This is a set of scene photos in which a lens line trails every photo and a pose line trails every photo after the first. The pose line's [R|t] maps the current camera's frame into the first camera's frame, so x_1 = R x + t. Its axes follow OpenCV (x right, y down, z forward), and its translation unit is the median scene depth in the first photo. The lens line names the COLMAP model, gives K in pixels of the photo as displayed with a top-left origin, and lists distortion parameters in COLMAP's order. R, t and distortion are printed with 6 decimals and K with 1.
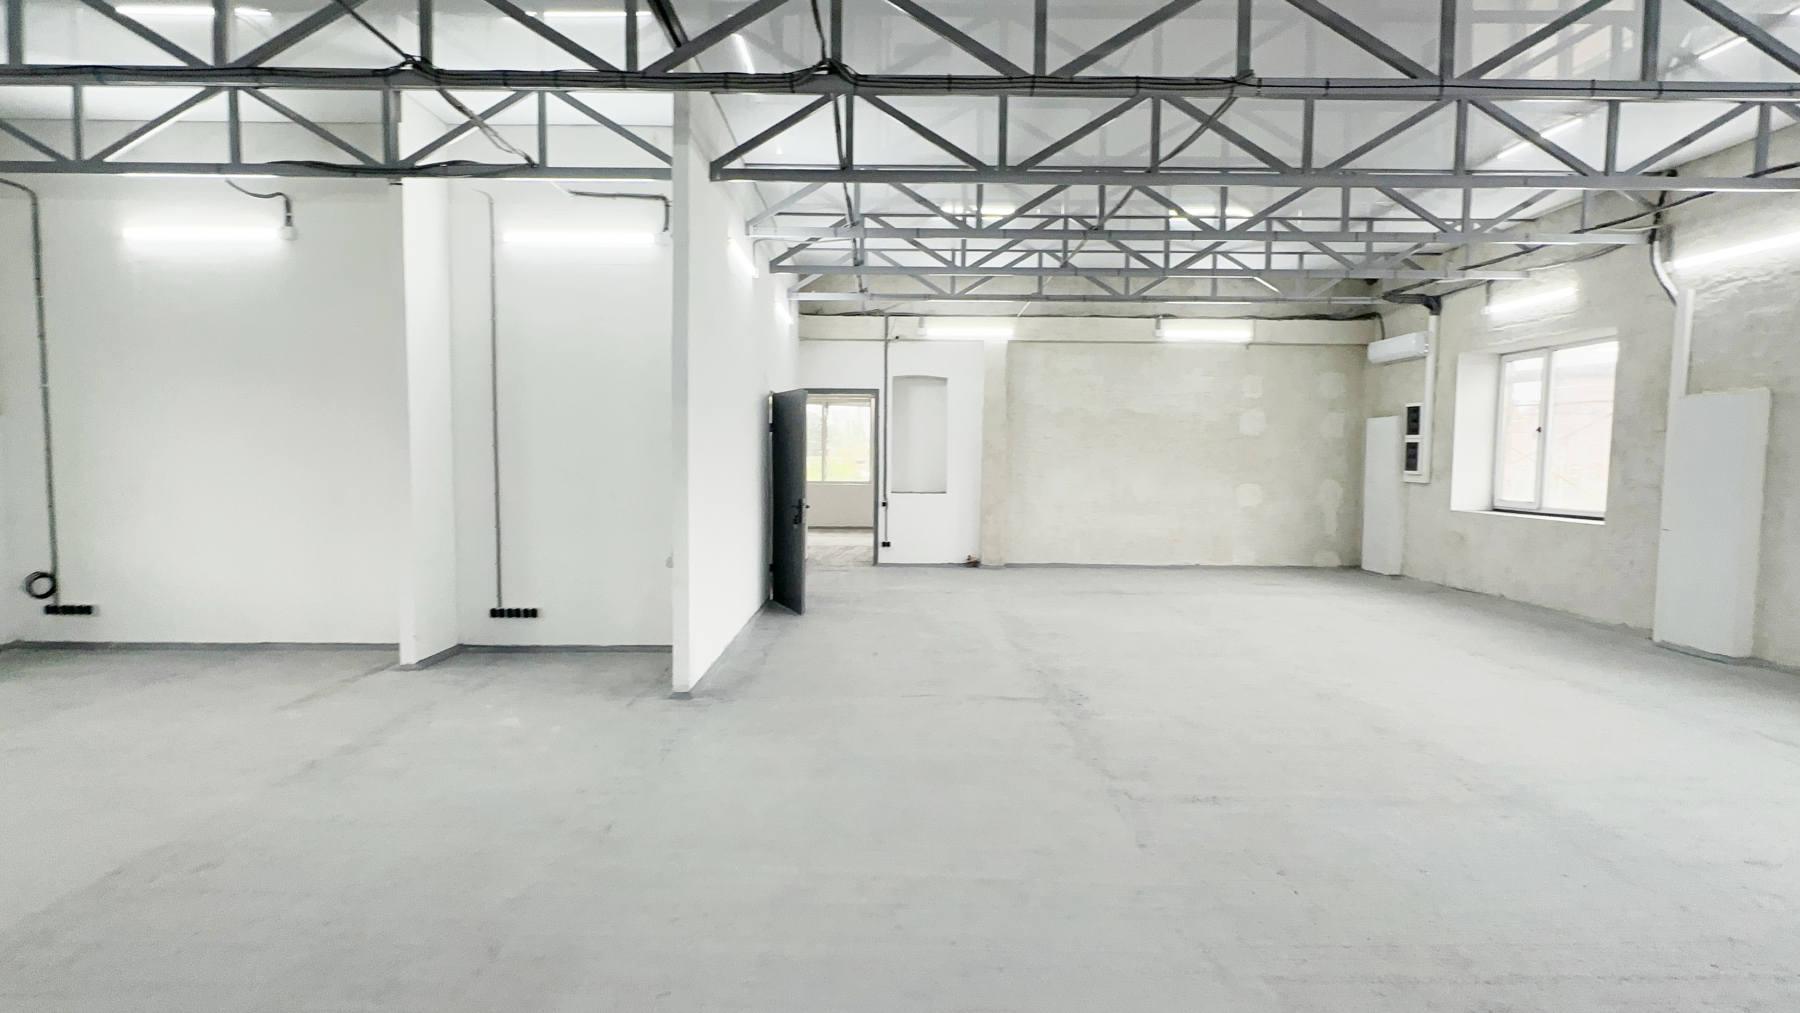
lens RADIAL K [[833.5, 0, 862.8], [0, 833.5, 536.1], [0, 0, 1]] dist [-0.002319, -0.000108]
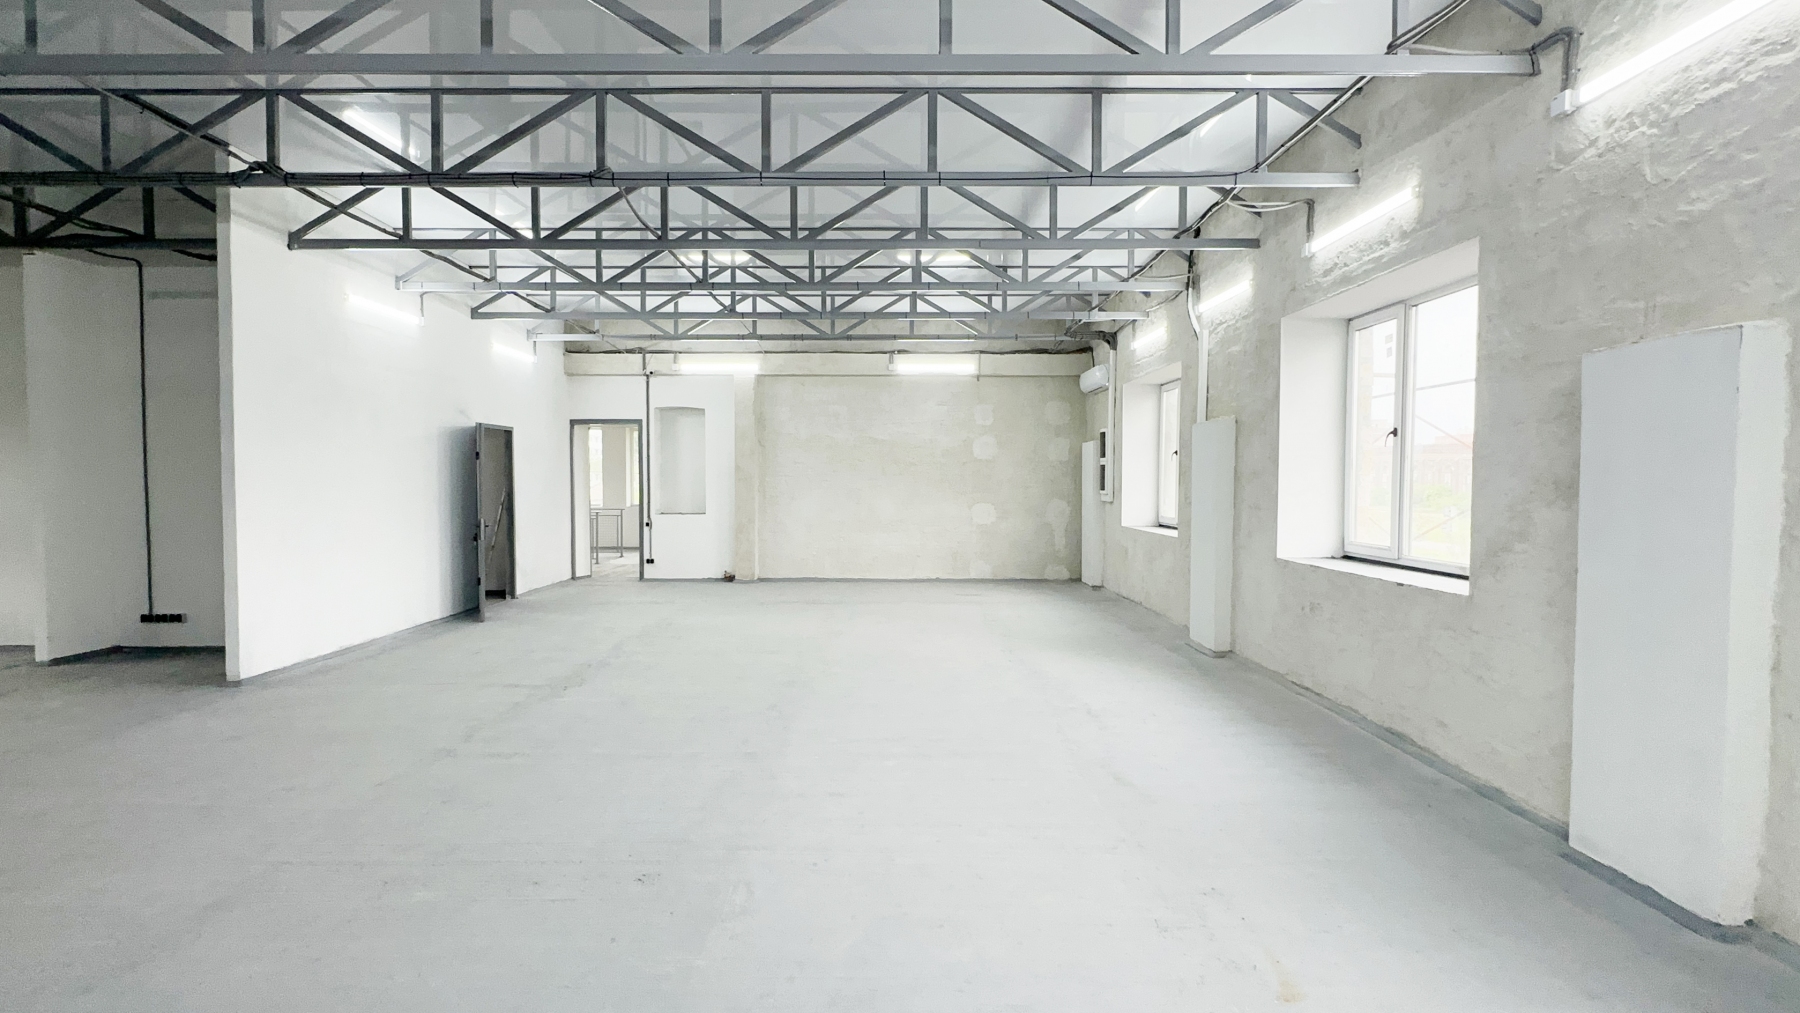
lens RADIAL K [[833.5, 0, 904.5], [0, 833.5, 512.3], [0, 0, 1]] dist [-0.002319, -0.000108]
pose [[0.999978, -0.006025, -0.002944, 0.372339], [0.005837, 0.998167, -0.060233, 0.013959], [0.003302, 0.060214, 0.998180, -0.085851]]
